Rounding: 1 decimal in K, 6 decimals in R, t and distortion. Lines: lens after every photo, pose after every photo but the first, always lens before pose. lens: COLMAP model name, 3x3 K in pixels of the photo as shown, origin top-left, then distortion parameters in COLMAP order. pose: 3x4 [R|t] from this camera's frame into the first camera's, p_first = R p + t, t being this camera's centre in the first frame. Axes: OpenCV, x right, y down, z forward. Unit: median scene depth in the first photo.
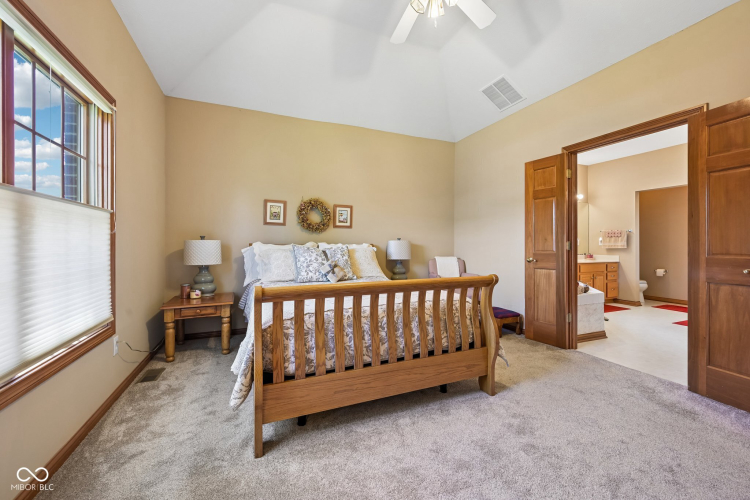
lens RADIAL K [[297.3, 0, 373.2], [0, 297.3, 248.6], [0, 0, 1]] dist [0.006358, -0.000363]
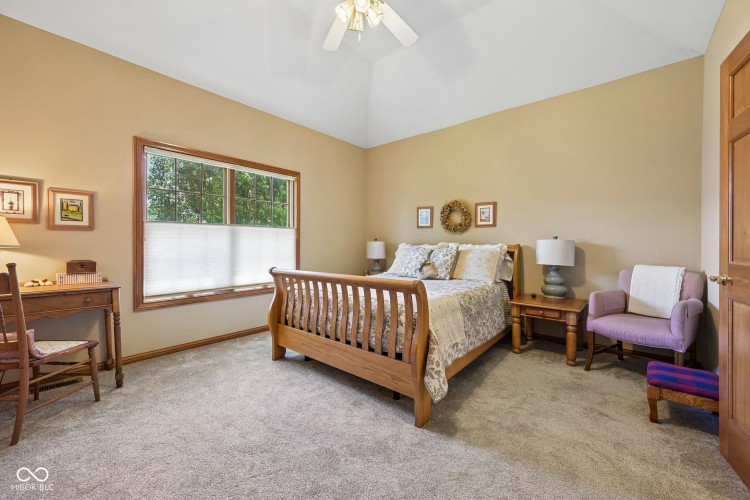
lens RADIAL K [[297.3, 0, 369.3], [0, 297.3, 244.8], [0, 0, 1]] dist [0.006358, -0.000363]
pose [[0.442922, -0.000666, -0.896560, 0.608031], [-0.014649, 0.999861, -0.007979, -0.001395], [0.896441, 0.016668, 0.442850, 0.284699]]
